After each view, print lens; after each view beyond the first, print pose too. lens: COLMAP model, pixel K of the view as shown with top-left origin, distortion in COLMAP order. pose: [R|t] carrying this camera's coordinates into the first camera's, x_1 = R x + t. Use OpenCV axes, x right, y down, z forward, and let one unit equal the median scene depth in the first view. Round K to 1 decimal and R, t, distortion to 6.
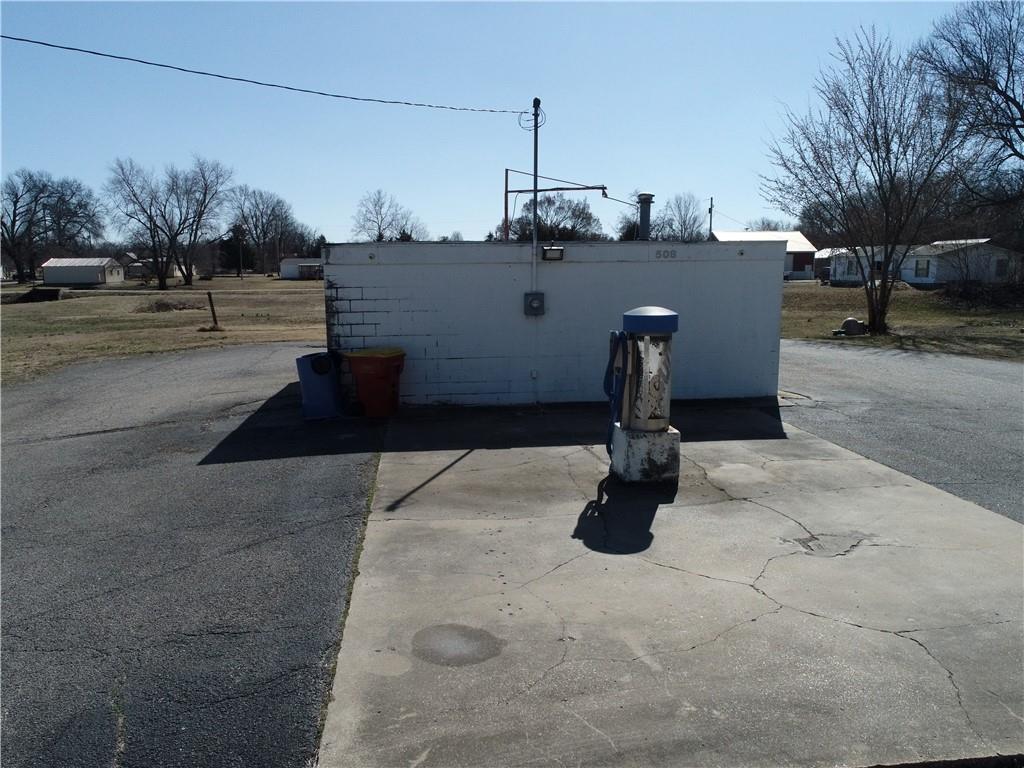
lens RADIAL K [[775.9, 0, 511.3], [0, 775.9, 384.7], [0, 0, 1]] dist [-0.007476, 0.005258]
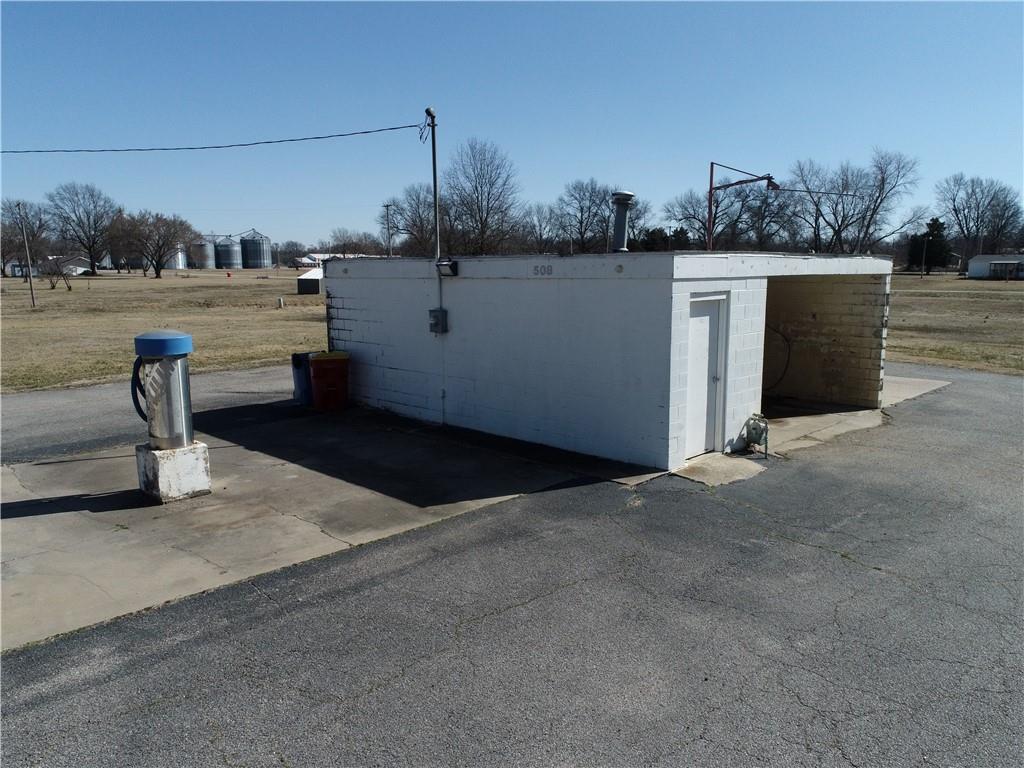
lens RADIAL K [[775.9, 0, 509.9], [0, 775.9, 388.5], [0, 0, 1]] dist [-0.007476, 0.005258]
pose [[0.619841, 0.125796, -0.774579, 0.849351], [-0.117657, 0.990808, 0.066760, -0.096948], [0.775857, 0.049754, 0.628944, 0.471106]]
